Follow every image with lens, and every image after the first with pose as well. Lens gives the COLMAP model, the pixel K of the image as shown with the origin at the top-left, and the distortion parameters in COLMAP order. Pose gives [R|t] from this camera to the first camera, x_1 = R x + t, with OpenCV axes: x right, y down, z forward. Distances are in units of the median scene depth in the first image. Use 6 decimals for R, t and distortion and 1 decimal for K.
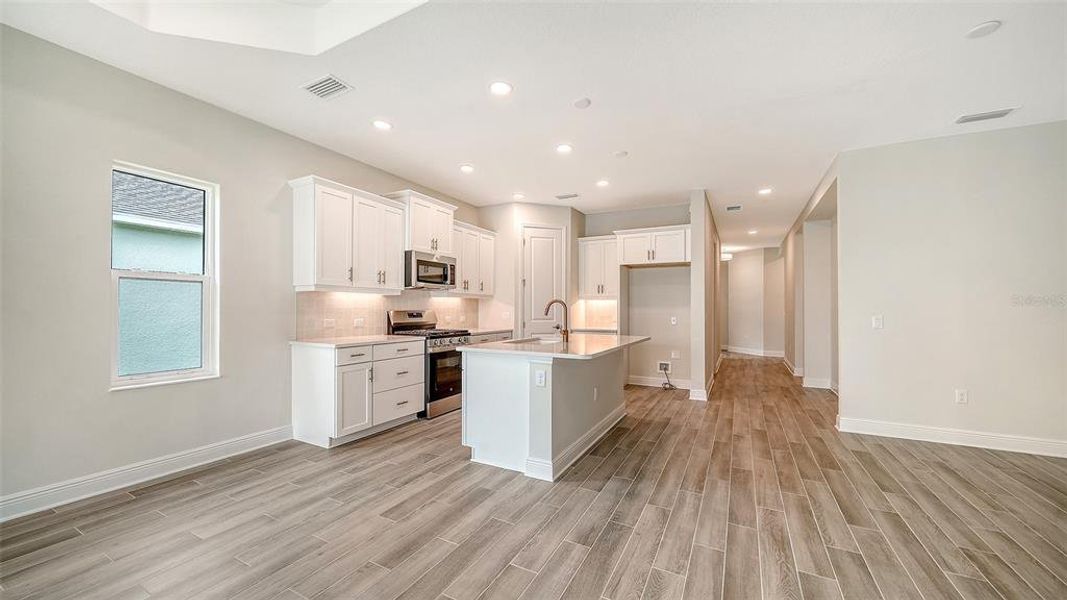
lens RADIAL K [[393.6, 0, 528.4], [0, 393.6, 302.9], [0, 0, 1]] dist [-0.008429, -0.000344]
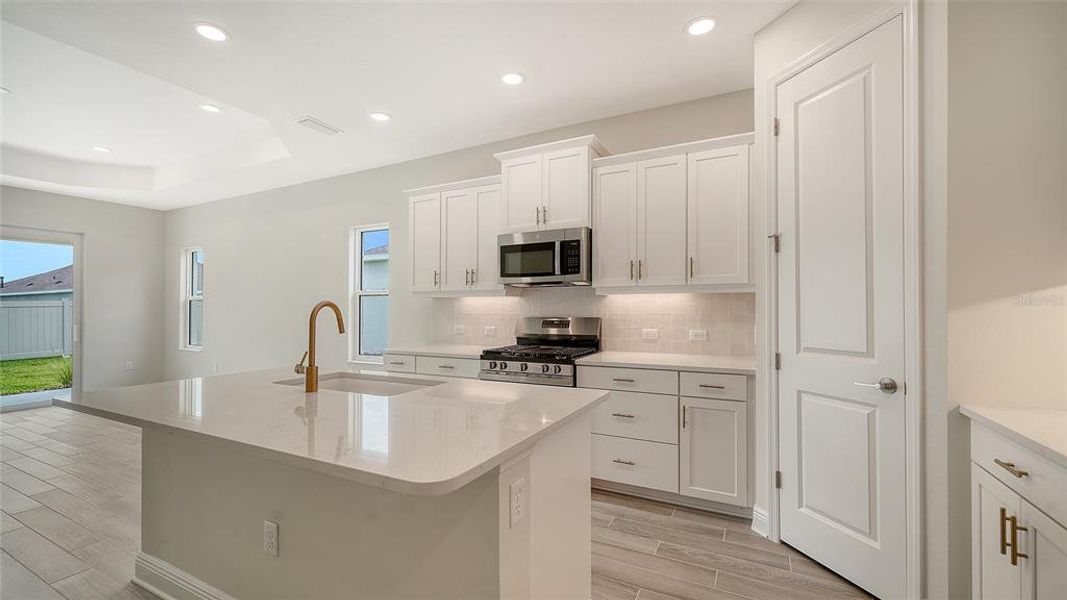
lens RADIAL K [[430.3, 0, 510.1], [0, 430.3, 296.7], [0, 0, 1]] dist [0.007495, 0.000104]
pose [[0.009015, -0.031625, -0.999459, 0.501772], [0.019102, 0.999323, -0.031448, 0.006907], [0.999777, -0.018809, 0.009613, 1.011517]]
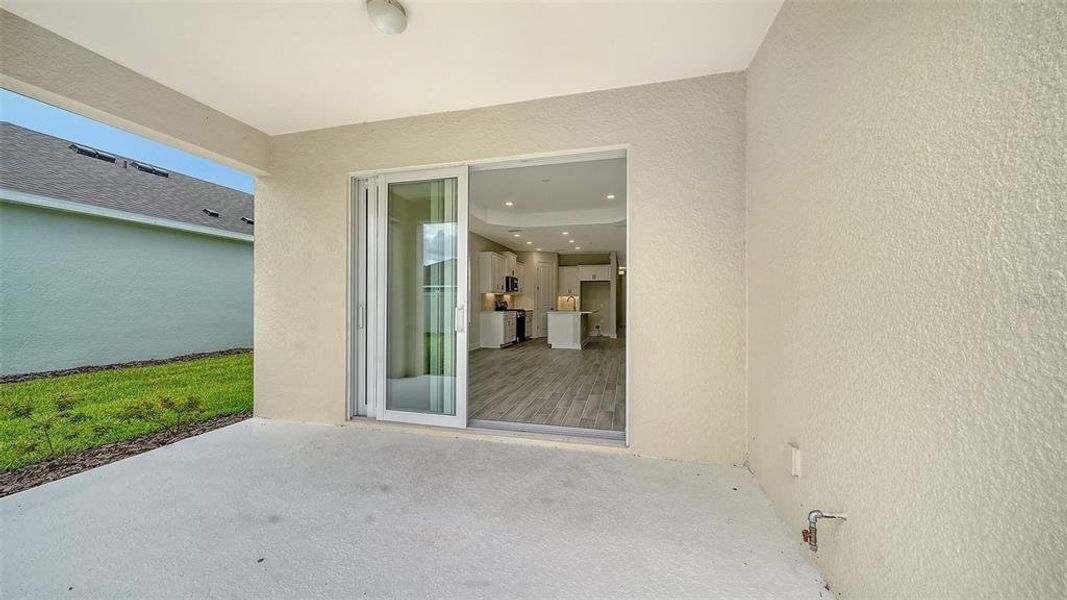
lens RADIAL K [[375.6, 0, 539.8], [0, 375.6, 301.3], [0, 0, 1]] dist [-0.013972, 0.000173]
pose [[0.964568, 0.000518, 0.263835, -0.732195], [-0.002451, 0.999972, 0.007000, 0.006723], [-0.263824, -0.007399, 0.964542, -1.324958]]
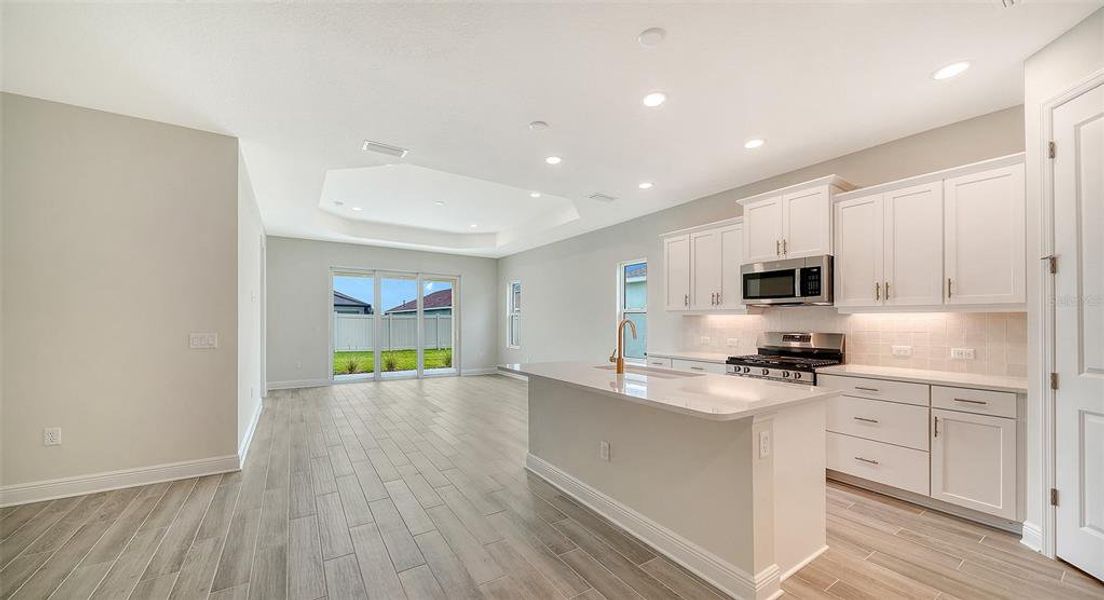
lens RADIAL K [[374.2, 0, 548.4], [0, 374.2, 311.6], [0, 0, 1]] dist [-0.001006, -0.000778]
pose [[-0.458879, -0.030786, -0.887965, 0.674420], [0.004144, 0.999314, -0.036788, 0.004028], [0.888489, -0.020561, -0.458437, 0.998000]]
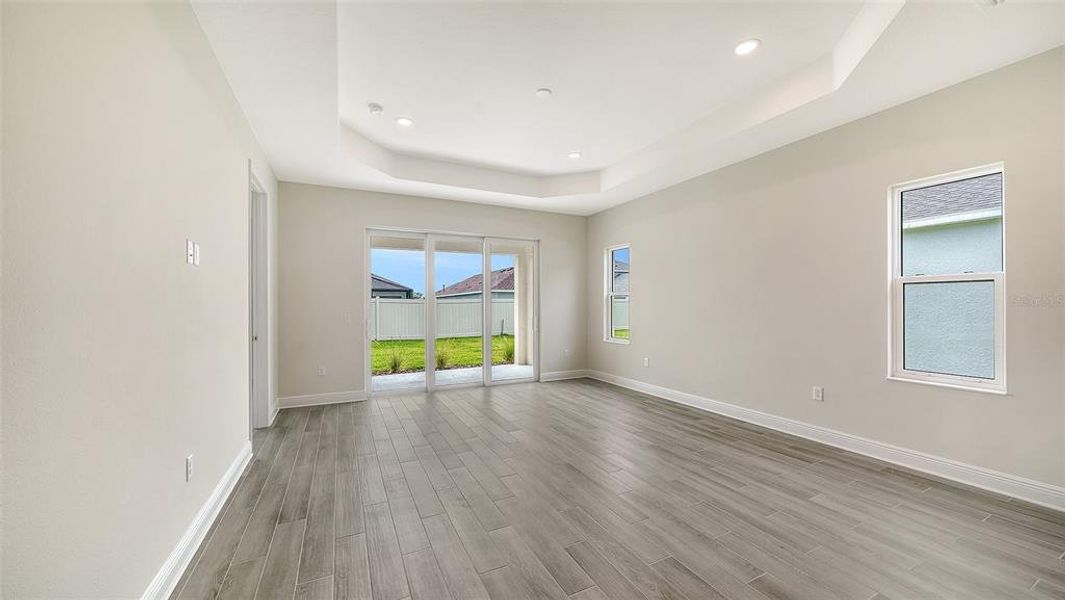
lens RADIAL K [[374.9, 0, 534.9], [0, 374.9, 296.7], [0, 0, 1]] dist [-0.013972, 0.000173]
pose [[-0.564276, -0.019312, -0.825360, 0.292017], [0.014792, 0.999329, -0.033495, -0.003291], [0.825454, -0.031109, -0.563612, 0.445873]]
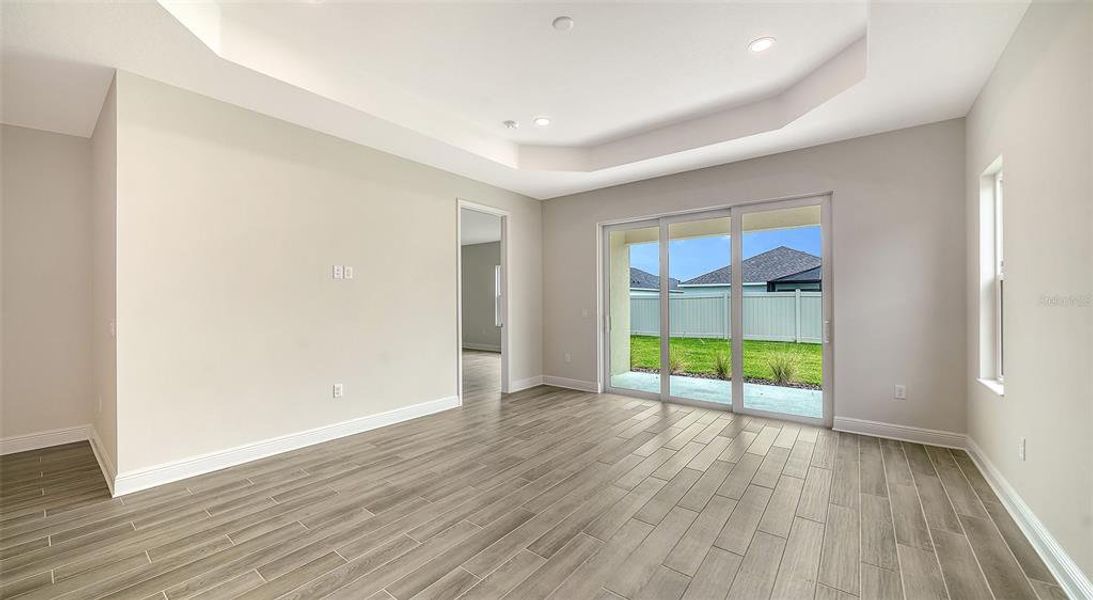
lens RADIAL K [[403.2, 0, 555.4], [0, 403.2, 298.6], [0, 0, 1]] dist [-0.010977, -0.000471]
pose [[-0.989408, 0.002030, 0.145145, -0.406108], [-0.001290, 0.999740, -0.022778, -0.003253], [-0.145153, -0.022724, -0.989148, 0.644315]]
